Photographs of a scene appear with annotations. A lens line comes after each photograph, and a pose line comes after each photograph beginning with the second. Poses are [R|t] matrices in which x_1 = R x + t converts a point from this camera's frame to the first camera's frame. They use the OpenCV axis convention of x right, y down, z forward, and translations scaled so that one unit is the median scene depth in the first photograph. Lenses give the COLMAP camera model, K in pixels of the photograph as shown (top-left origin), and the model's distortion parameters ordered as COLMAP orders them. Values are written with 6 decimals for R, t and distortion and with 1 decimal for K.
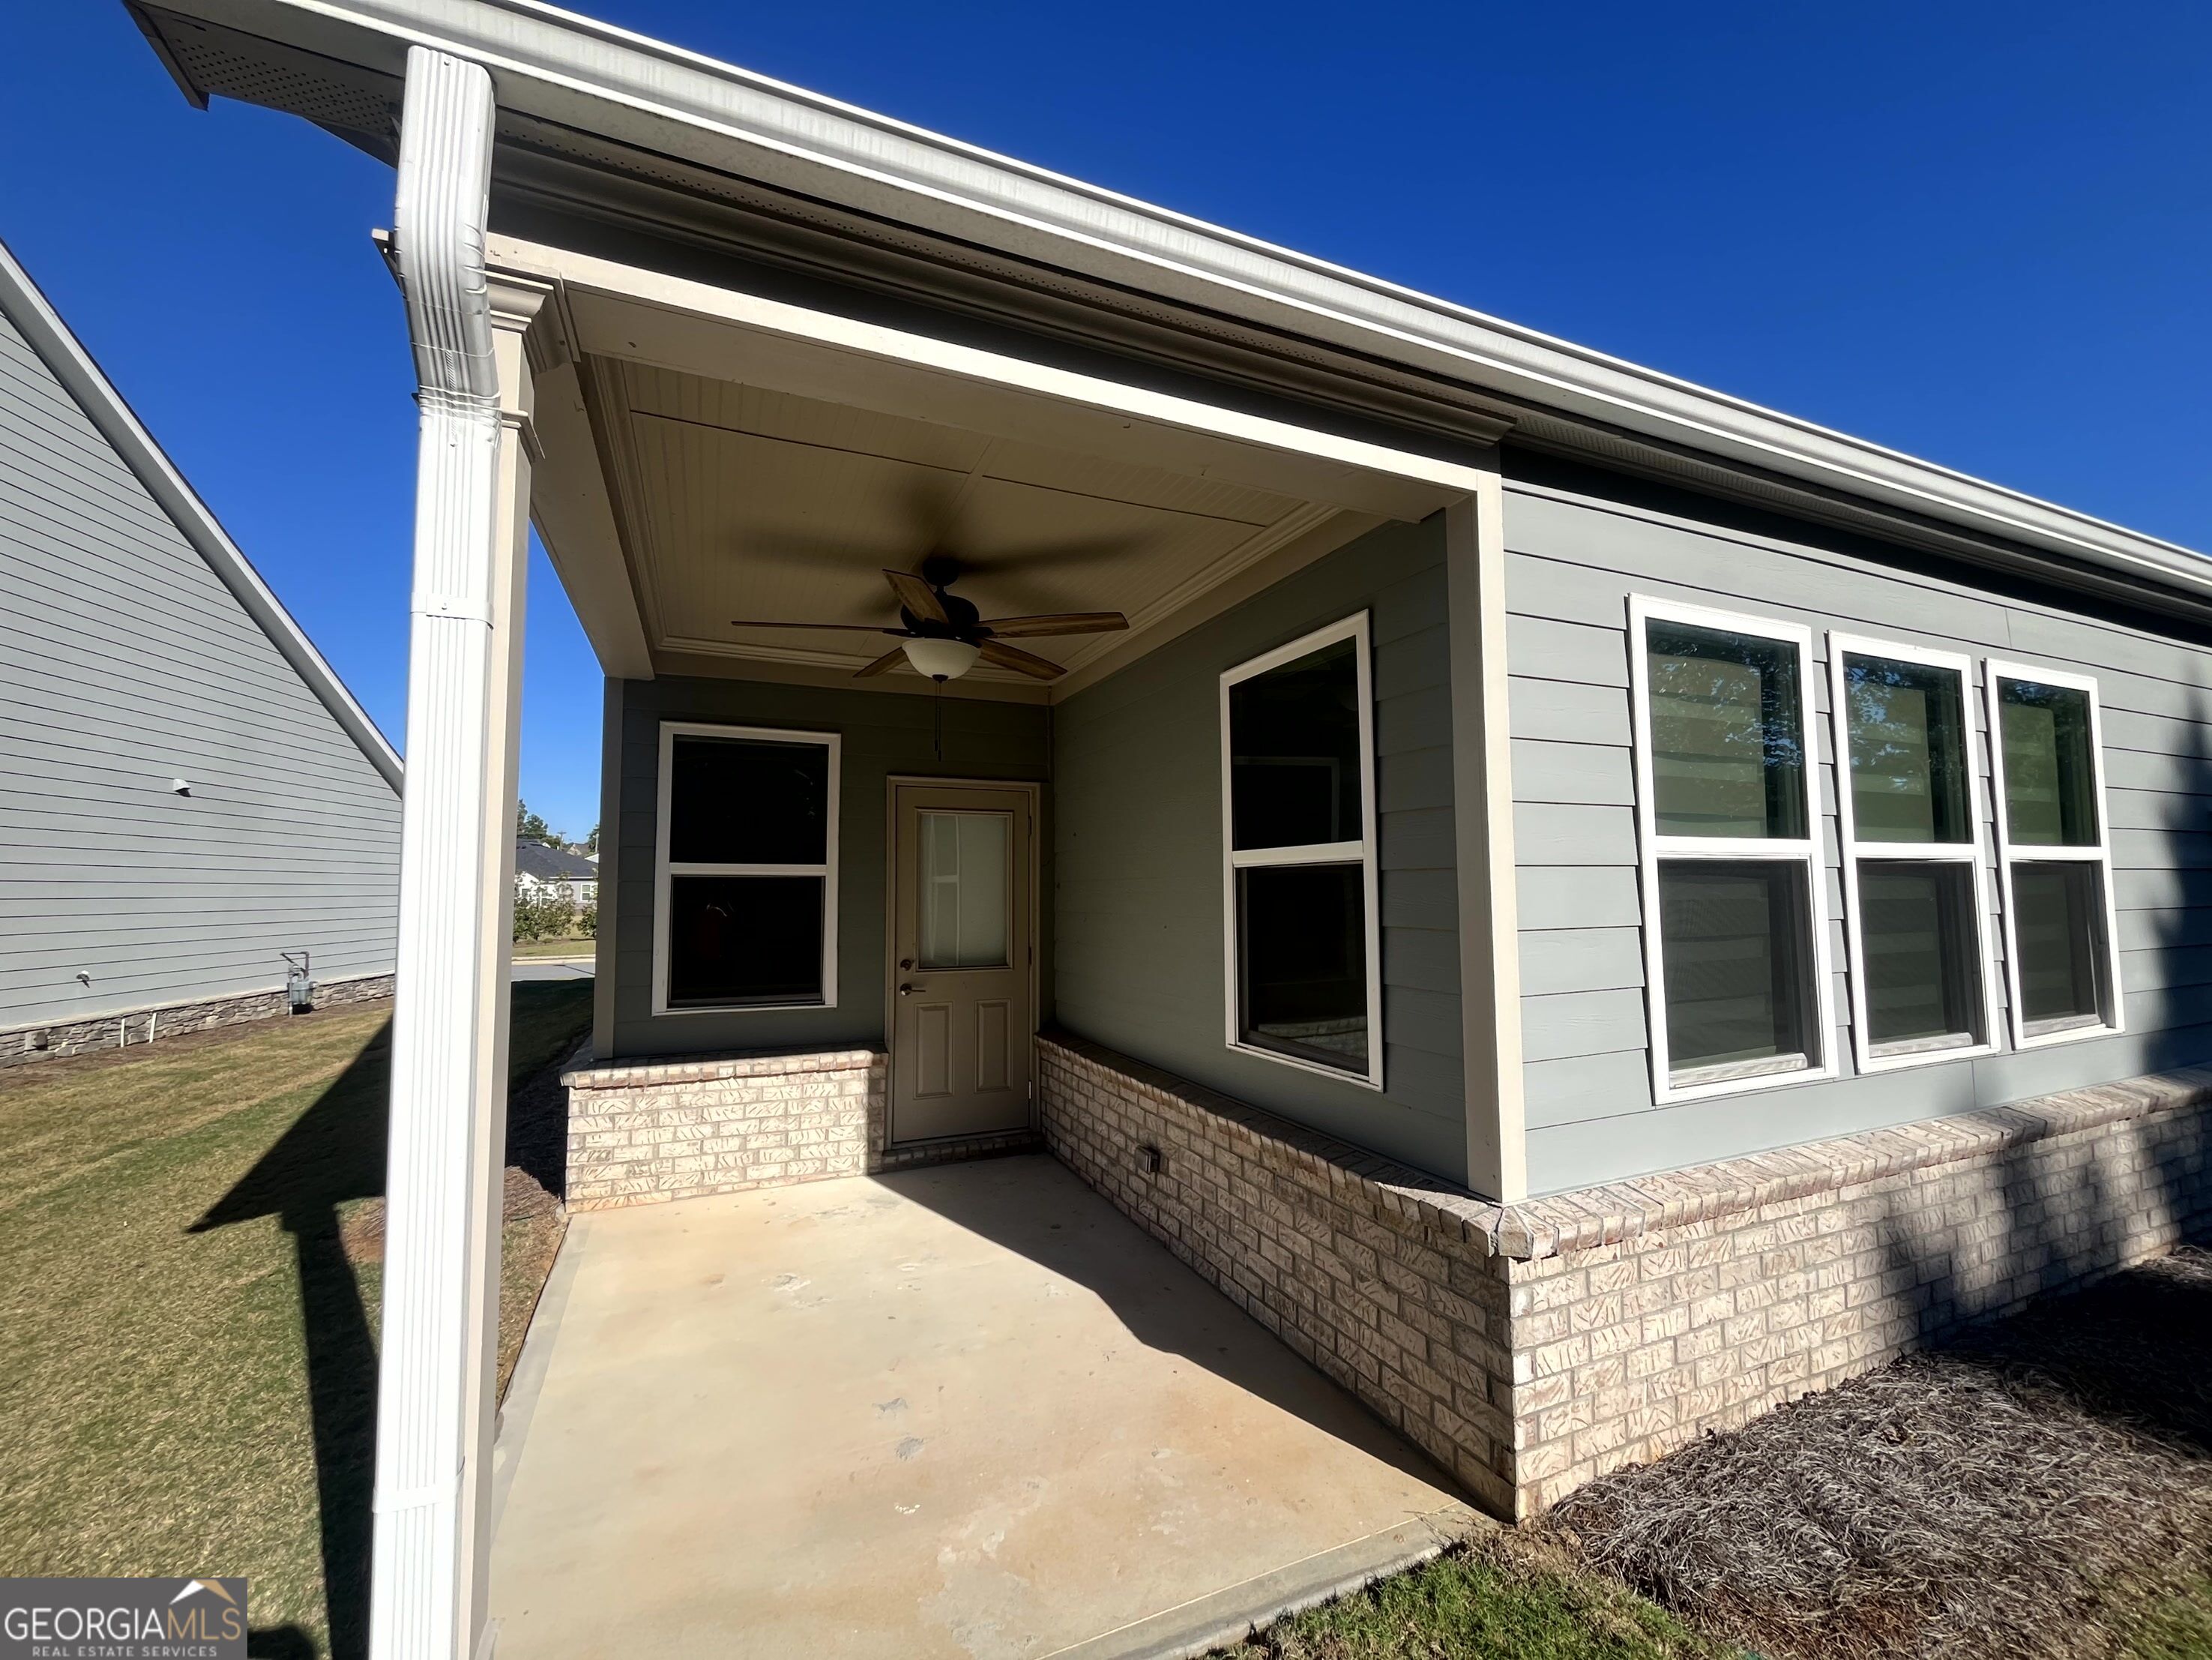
lens RADIAL K [[898.1, 0, 1093.2], [0, 898.1, 832.6], [0, 0, 1]] dist [-0.004336, 0.000353]
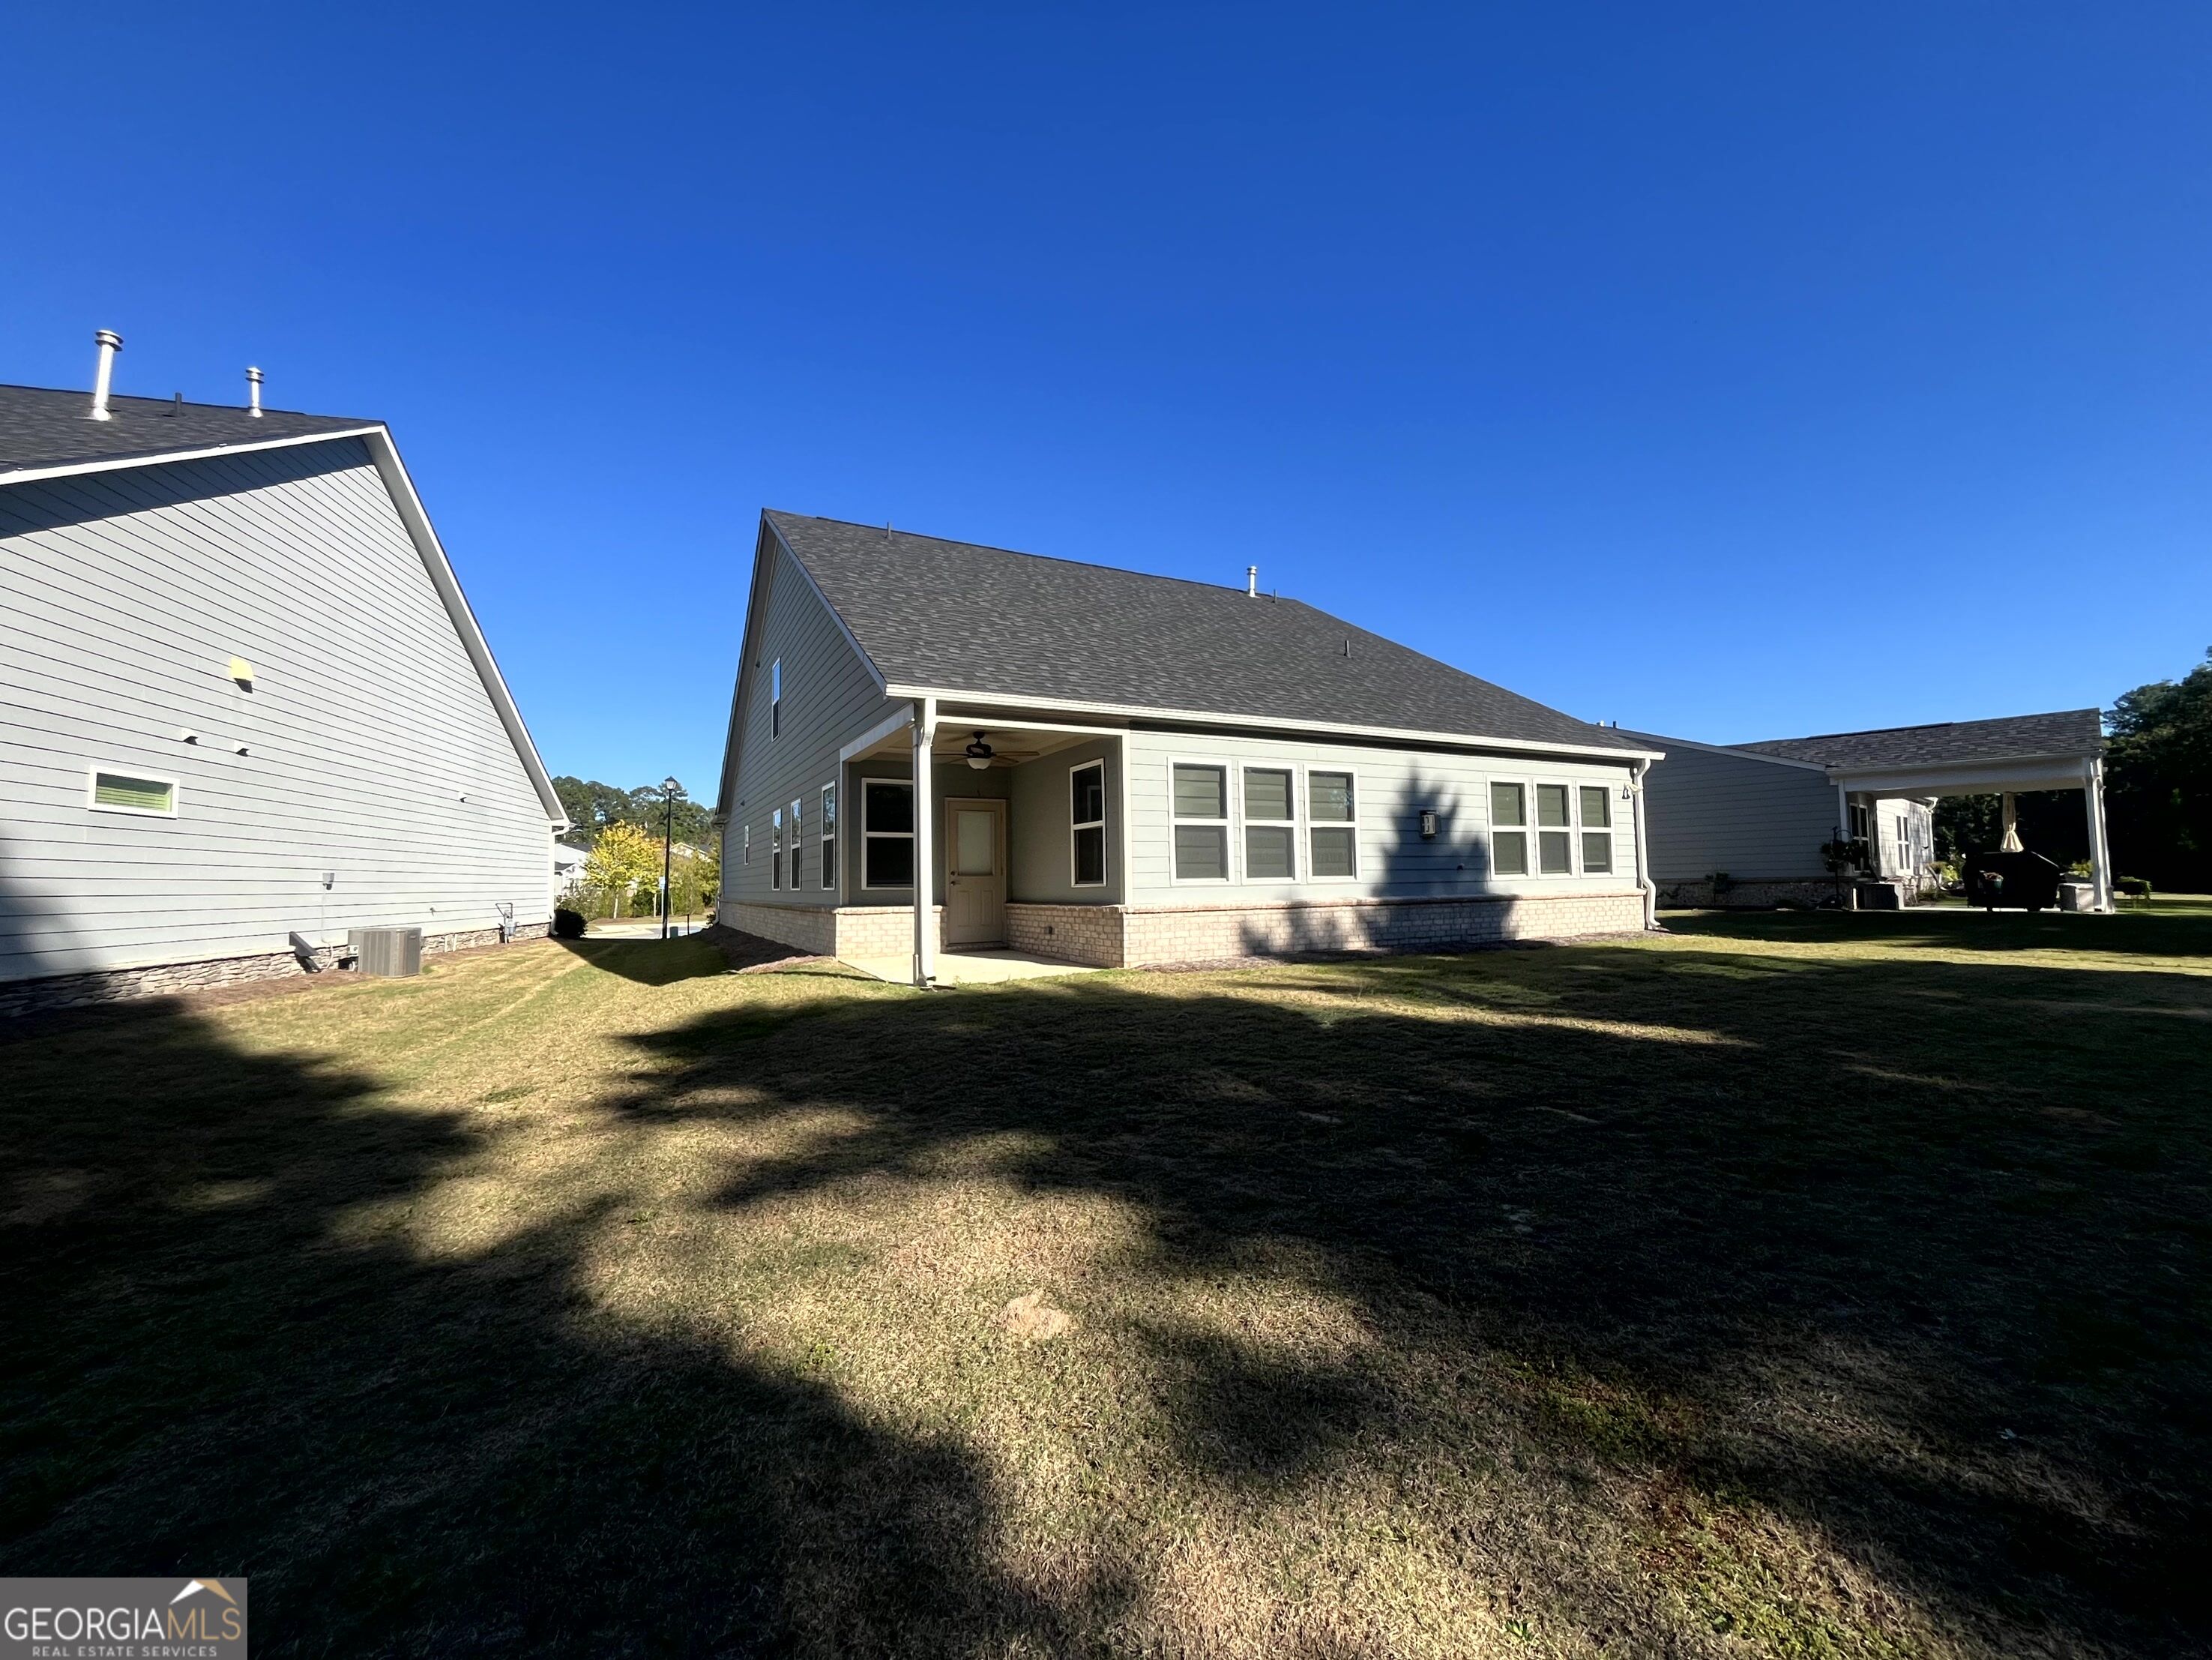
lens RADIAL K [[898.1, 0, 1095.9], [0, 898.1, 831.2], [0, 0, 1]] dist [-0.004336, 0.000353]
pose [[0.996928, -0.005252, 0.078149, -0.010417], [0.004818, 0.999972, 0.005746, 0.024906], [-0.078177, -0.005351, 0.996925, -2.065446]]
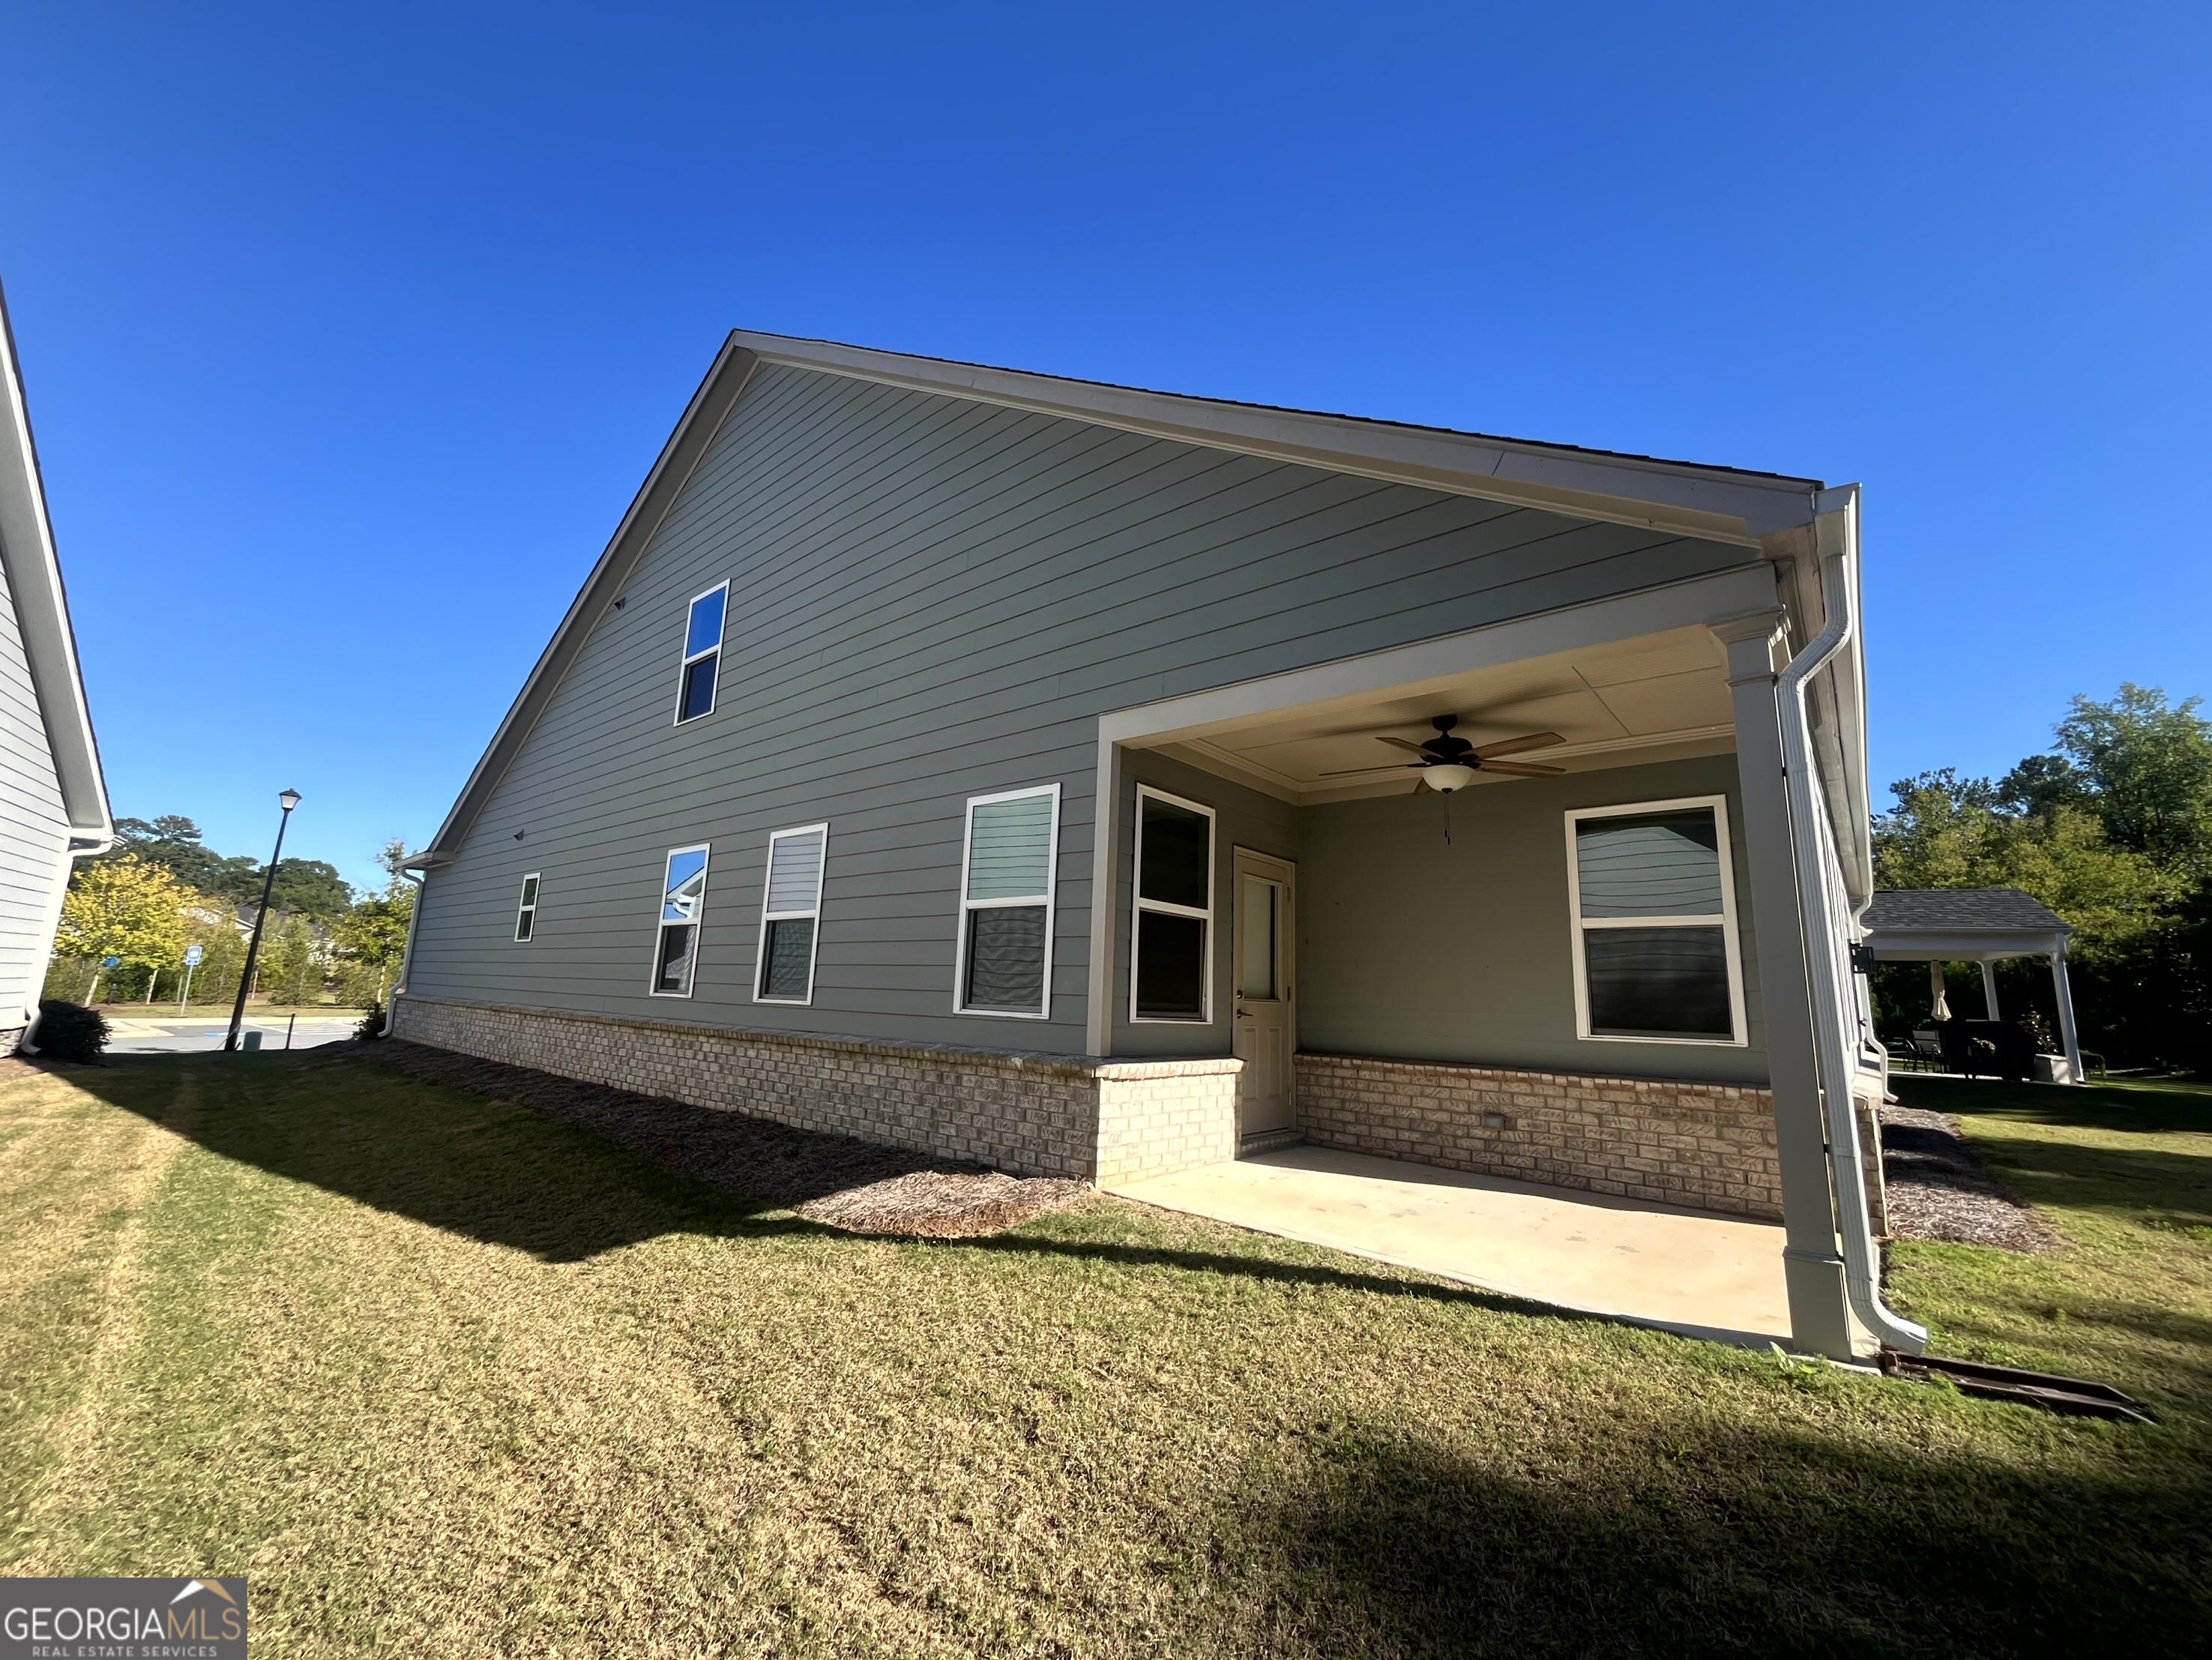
lens RADIAL K [[898.1, 0, 1101.1], [0, 898.1, 834.0], [0, 0, 1]] dist [-0.004336, 0.000353]
pose [[0.897280, 0.117992, 0.425401, -1.306928], [-0.071011, 0.989648, -0.124715, 0.129908], [-0.435713, 0.081696, 0.896371, -0.104306]]
